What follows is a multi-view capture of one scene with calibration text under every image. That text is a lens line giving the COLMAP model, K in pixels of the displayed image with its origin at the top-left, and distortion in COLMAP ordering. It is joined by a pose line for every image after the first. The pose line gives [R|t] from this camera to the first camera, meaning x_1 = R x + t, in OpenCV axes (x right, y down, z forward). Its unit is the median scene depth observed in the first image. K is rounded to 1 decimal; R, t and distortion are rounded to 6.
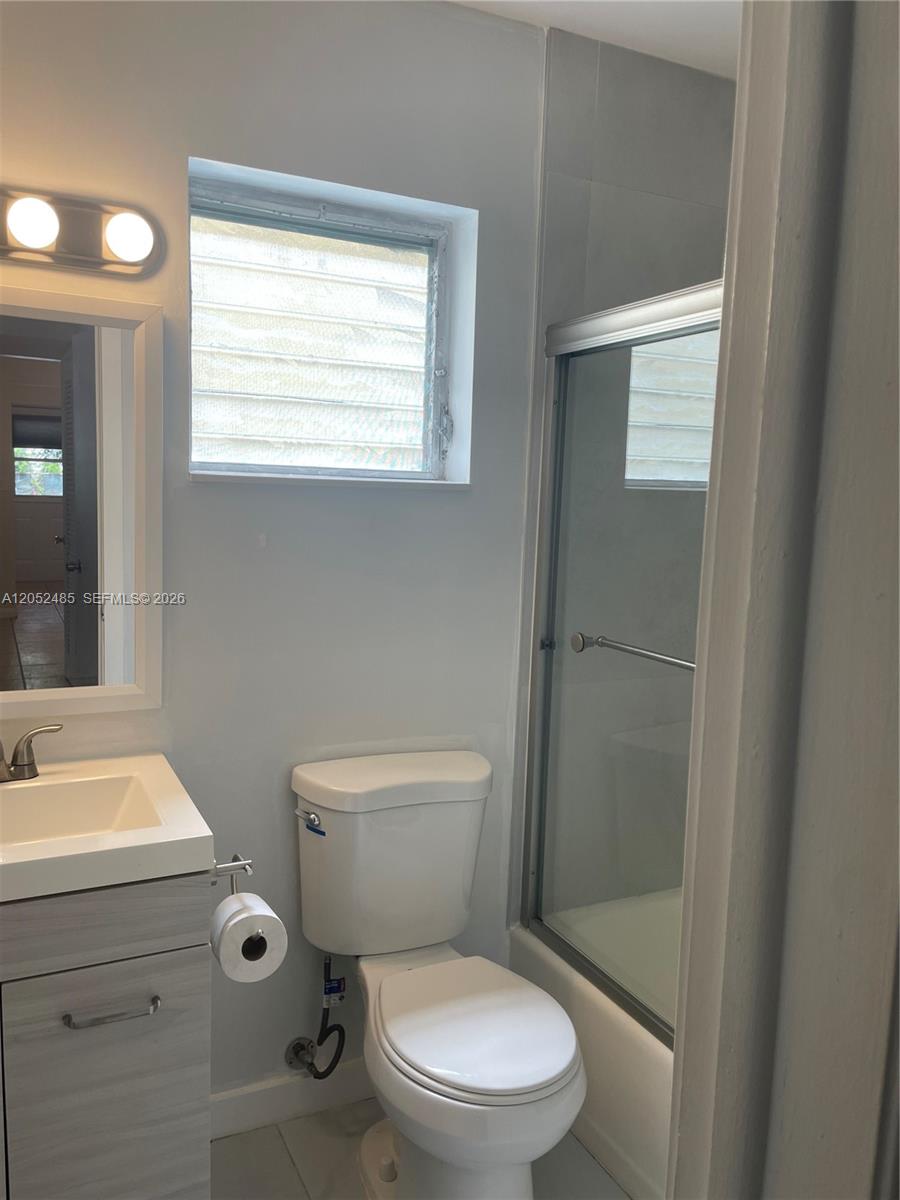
lens RADIAL K [[928.7, 0, 450.0], [0, 928.7, 600.0], [0, 0, 1]] dist [0.103310, -0.140516]
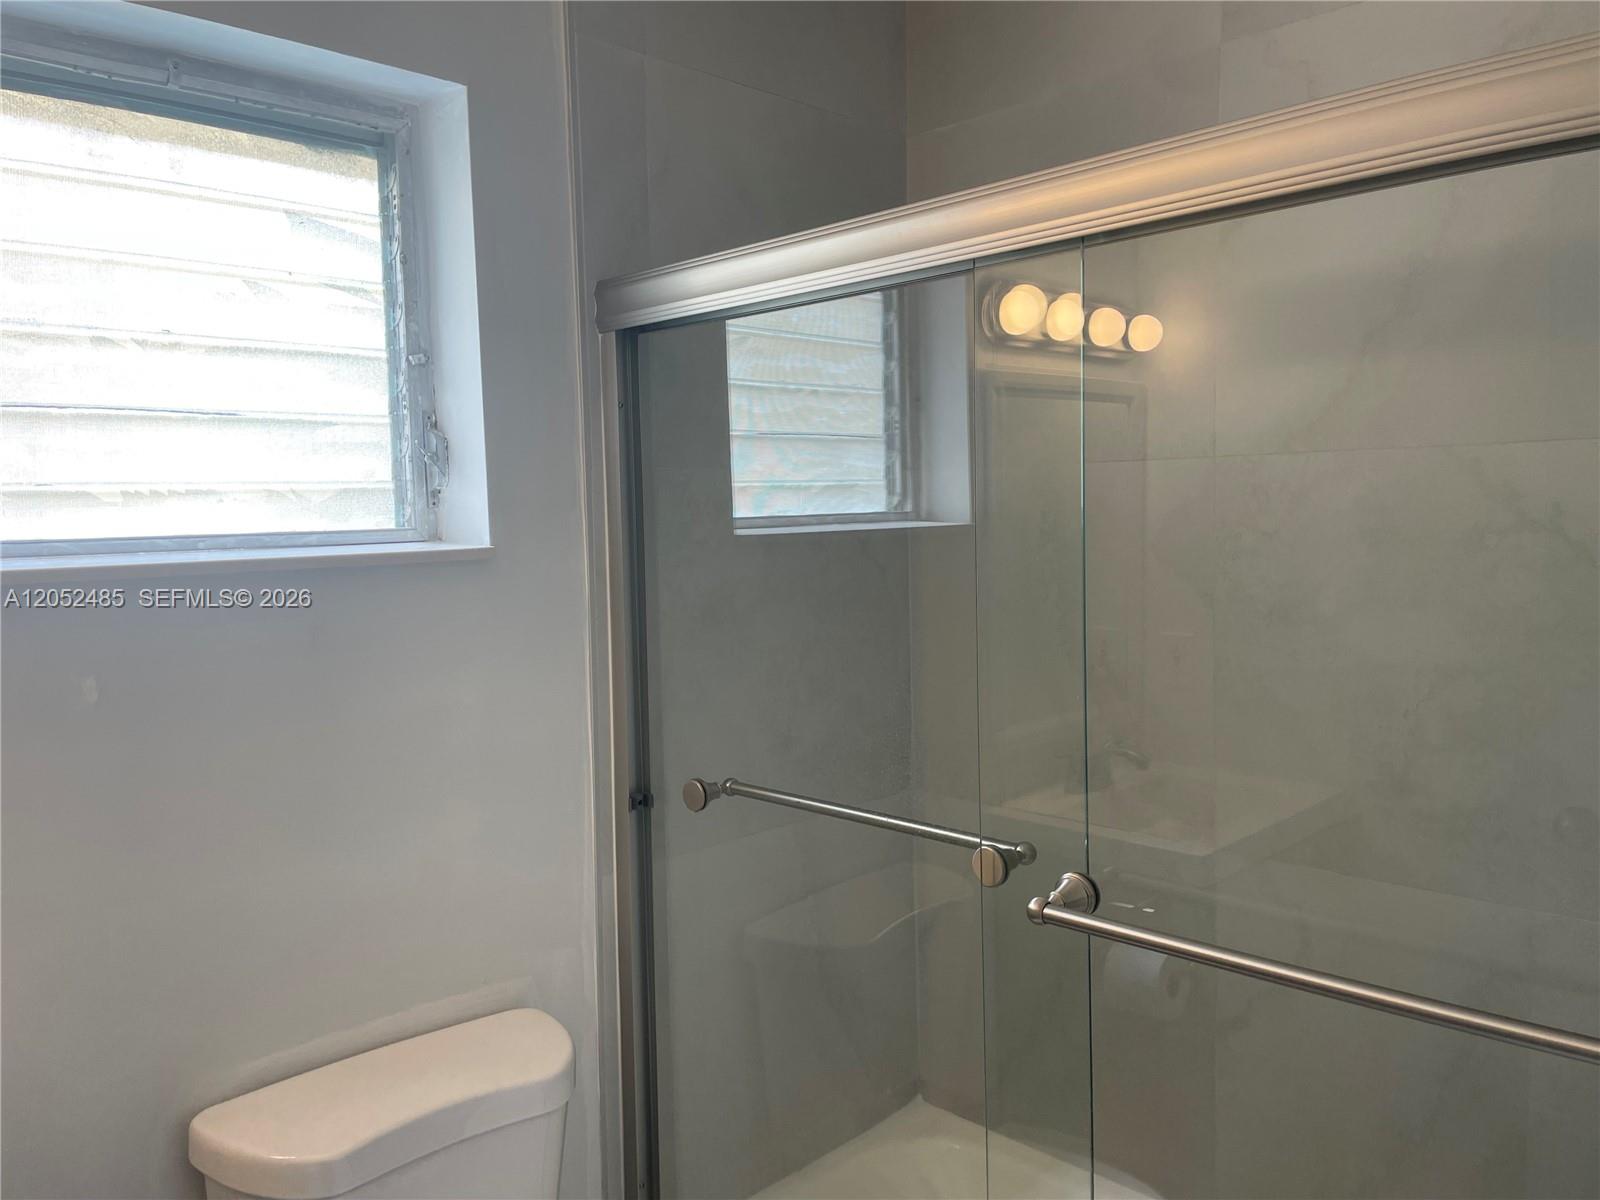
lens RADIAL K [[1238.3, 0, 807.2], [0, 1238.3, 593.5], [0, 0, 1]] dist [0.103310, -0.140516]
pose [[0.944690, -0.075913, 0.319059, -0.041485], [0.090762, 0.995361, -0.031910, -0.051635], [-0.315157, 0.059103, 0.947197, 0.195819]]
